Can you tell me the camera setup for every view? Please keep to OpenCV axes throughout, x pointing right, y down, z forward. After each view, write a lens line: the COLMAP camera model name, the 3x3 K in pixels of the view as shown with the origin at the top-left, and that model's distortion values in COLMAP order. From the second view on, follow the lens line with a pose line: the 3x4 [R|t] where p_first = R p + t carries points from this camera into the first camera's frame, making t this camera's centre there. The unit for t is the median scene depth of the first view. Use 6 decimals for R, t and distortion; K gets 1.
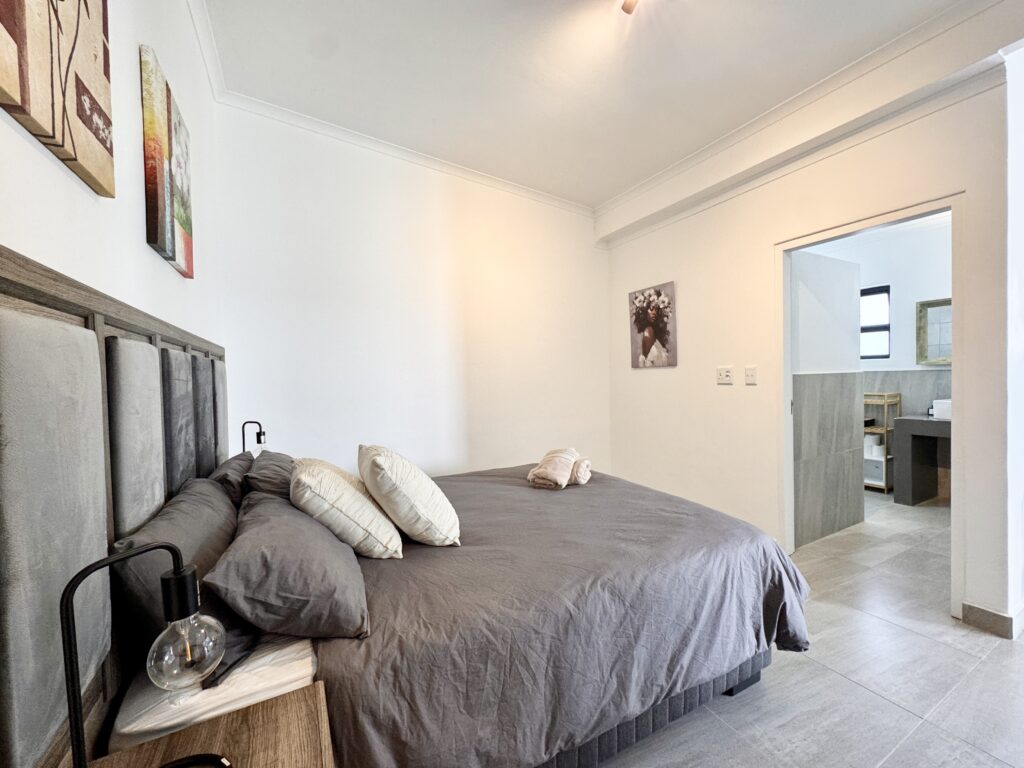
lens RADIAL K [[414.0, 0, 512.0], [0, 414.0, 384.0], [0, 0, 1]] dist [-0.001883, -0.000207]
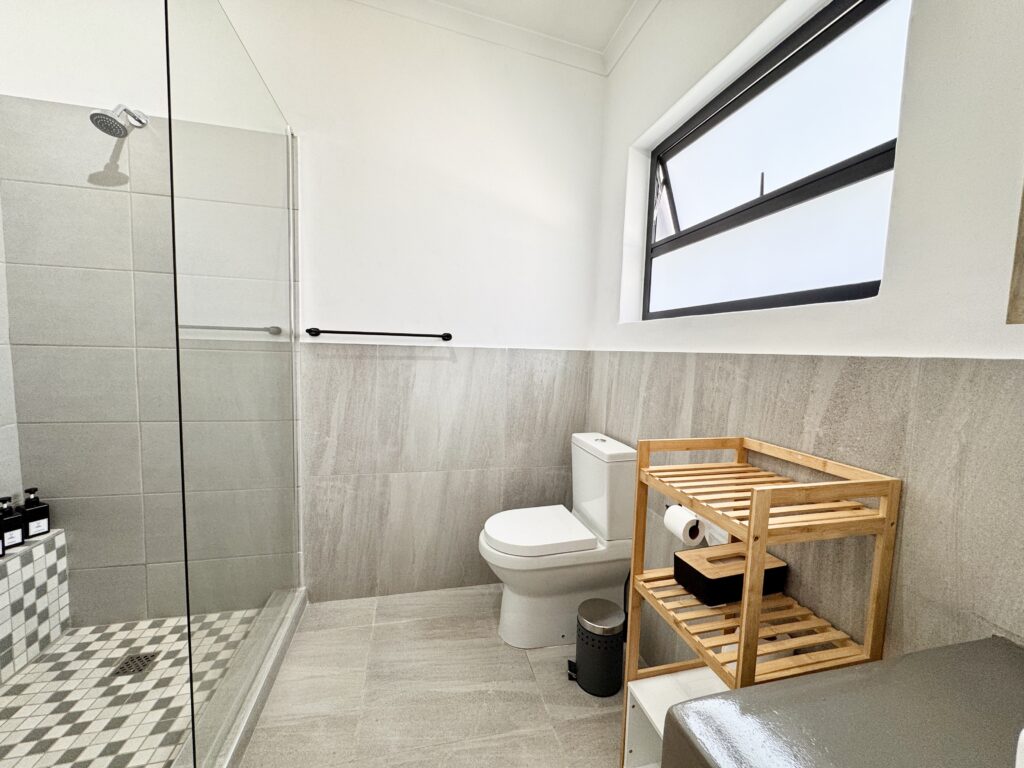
lens RADIAL K [[408.2, 0, 512.0], [0, 408.2, 384.0], [0, 0, 1]] dist [-0.002869, 0.000273]
pose [[0.966729, 0.084222, -0.241542, 0.842601], [-0.071538, 0.995582, 0.060826, -0.021184], [0.245598, -0.041523, 0.968482, 0.812368]]
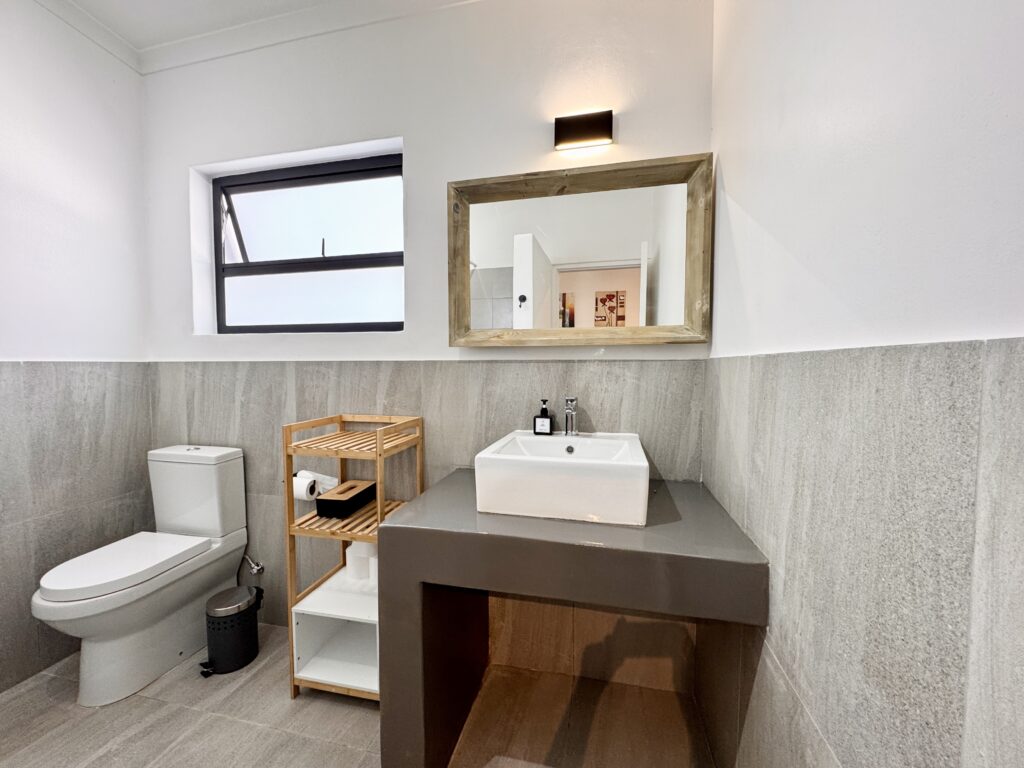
lens RADIAL K [[408.2, 0, 512.0], [0, 408.2, 384.0], [0, 0, 1]] dist [-0.002869, 0.000273]
pose [[0.652257, -0.000228, 0.757998, 0.723700], [0.003944, 0.999987, -0.003093, -0.009827], [-0.757988, 0.005008, 0.652249, 0.702374]]
